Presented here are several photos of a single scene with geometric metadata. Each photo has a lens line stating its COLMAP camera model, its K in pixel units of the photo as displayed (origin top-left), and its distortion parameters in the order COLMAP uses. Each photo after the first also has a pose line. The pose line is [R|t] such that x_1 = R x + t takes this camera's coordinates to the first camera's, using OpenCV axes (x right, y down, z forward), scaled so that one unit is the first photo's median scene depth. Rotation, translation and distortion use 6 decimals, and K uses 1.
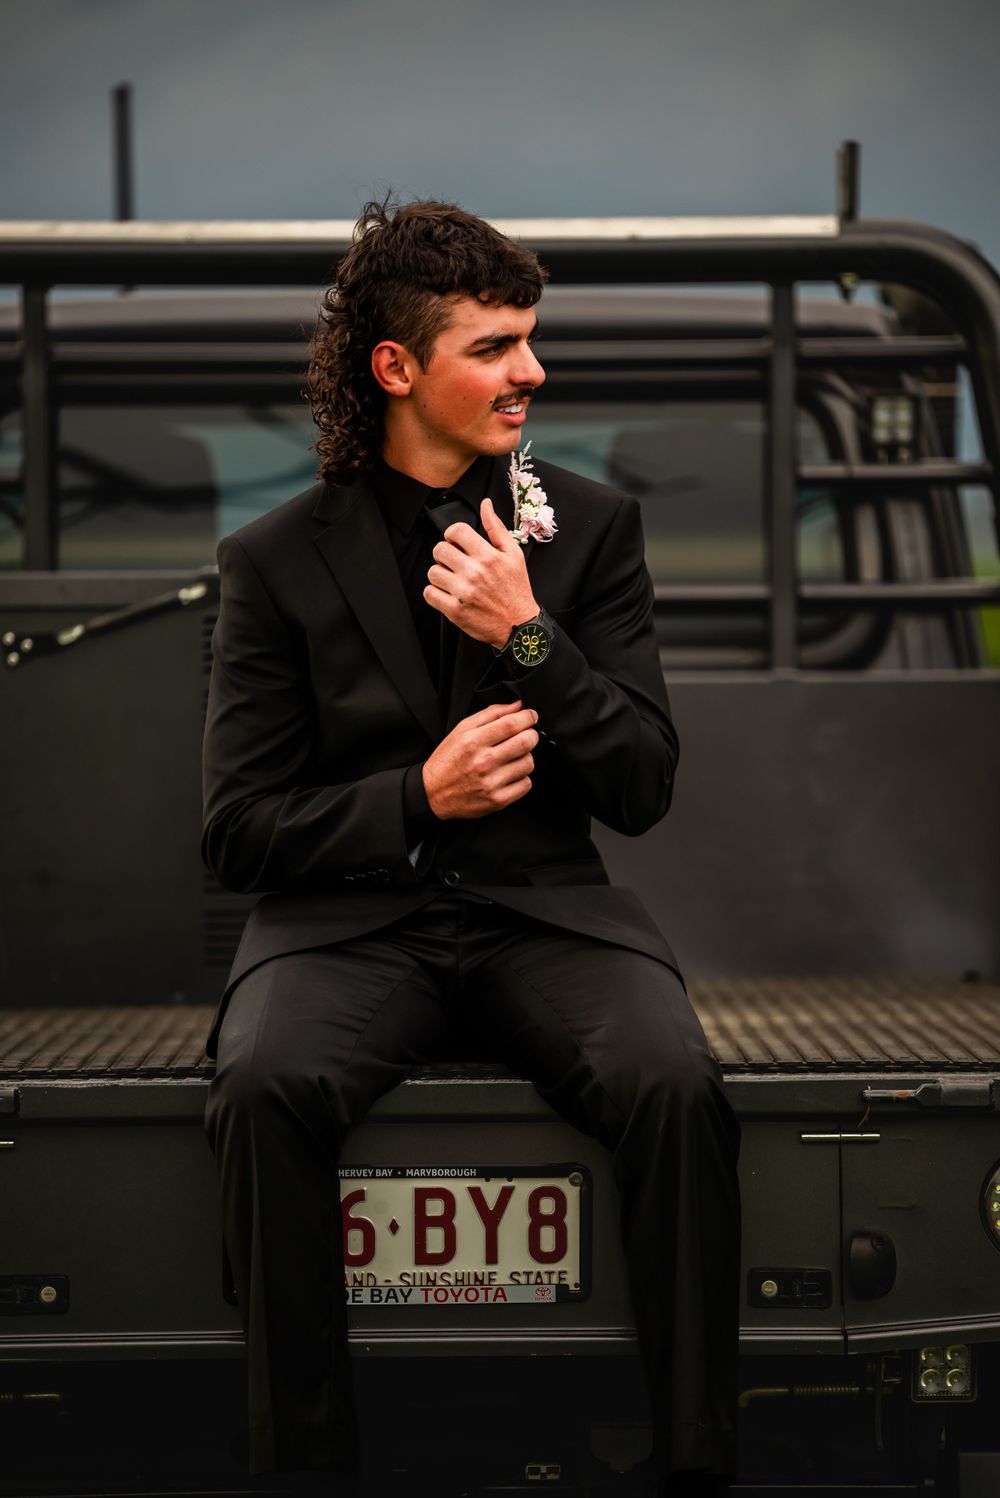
lens RADIAL K [[8764.2, 0, 503.5], [0, 8764.2, 794.8], [0, 0, 1]] dist [0.948227, 36.395579]
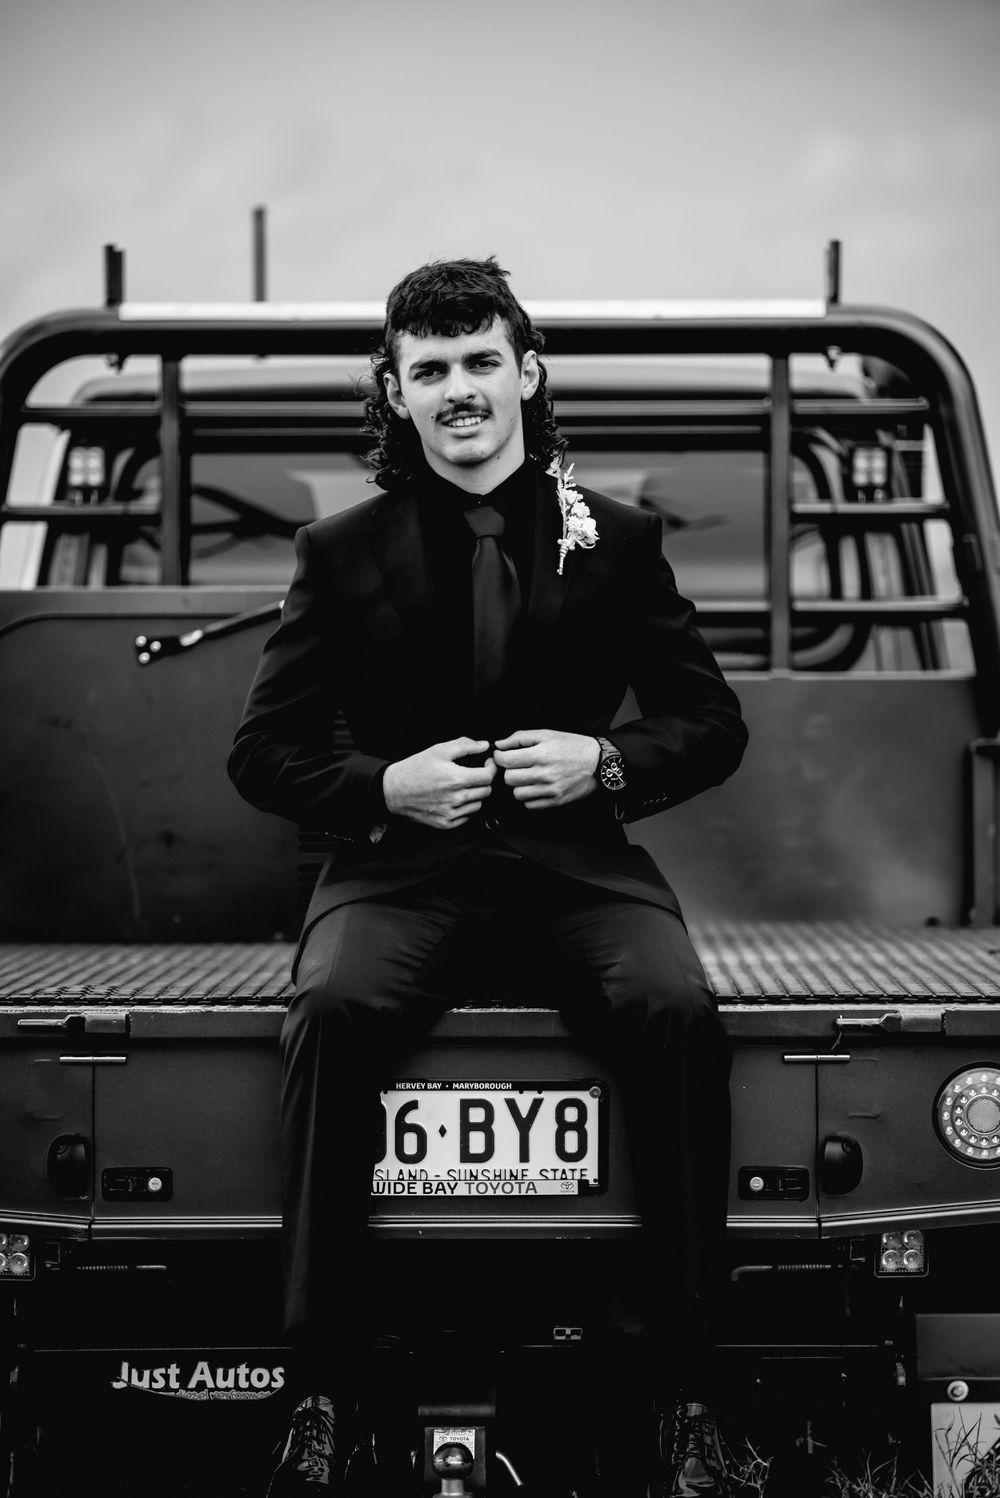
lens RADIAL K [[6200.9, 0, 500.0], [0, 6200.9, 749.0], [0, 0, 1]] dist [0.188328, -1.371194]
pose [[0.999755, 0.004704, -0.021612, 0.013194], [-0.004807, 0.999977, -0.004730, 0.001120], [0.021589, 0.004833, 0.999755, 0.153778]]
